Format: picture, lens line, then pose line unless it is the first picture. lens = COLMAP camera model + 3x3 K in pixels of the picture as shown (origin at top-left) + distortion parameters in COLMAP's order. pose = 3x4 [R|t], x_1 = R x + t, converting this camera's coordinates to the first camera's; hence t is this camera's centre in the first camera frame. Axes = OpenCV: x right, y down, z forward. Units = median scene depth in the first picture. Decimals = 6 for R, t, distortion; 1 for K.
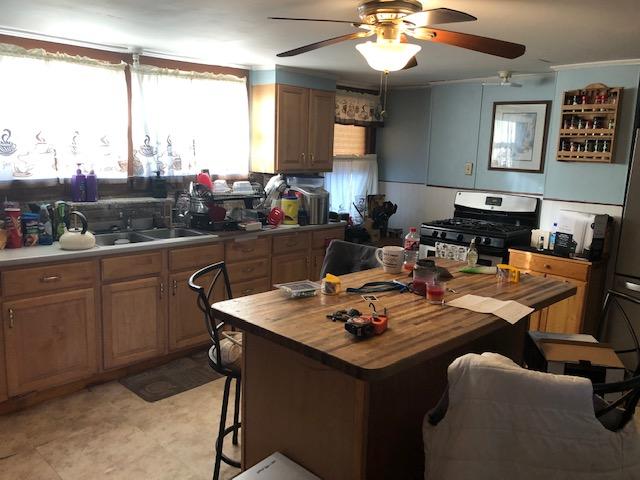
lens RADIAL K [[523.9, 0, 316.4], [0, 523.9, 239.1], [0, 0, 1]] dist [0.028319, 0.003870]
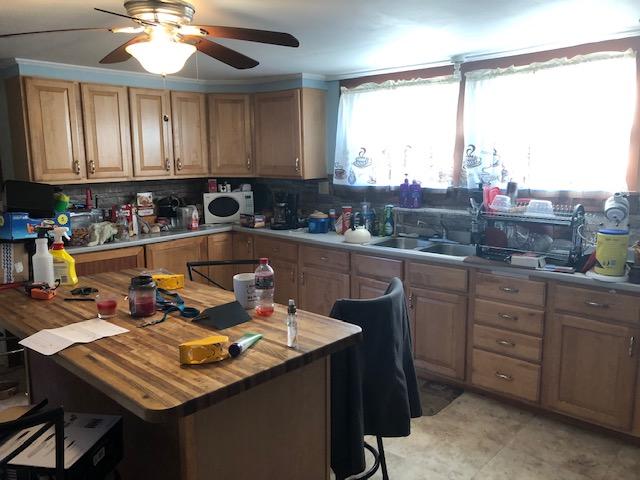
lens RADIAL K [[523.9, 0, 316.7], [0, 523.9, 239.9], [0, 0, 1]] dist [0.028319, 0.003870]
pose [[0.041847, 0.134975, -0.989965, 0.640782], [-0.159790, 0.978983, 0.126723, -0.108076], [0.986264, 0.152884, 0.062536, 0.708828]]
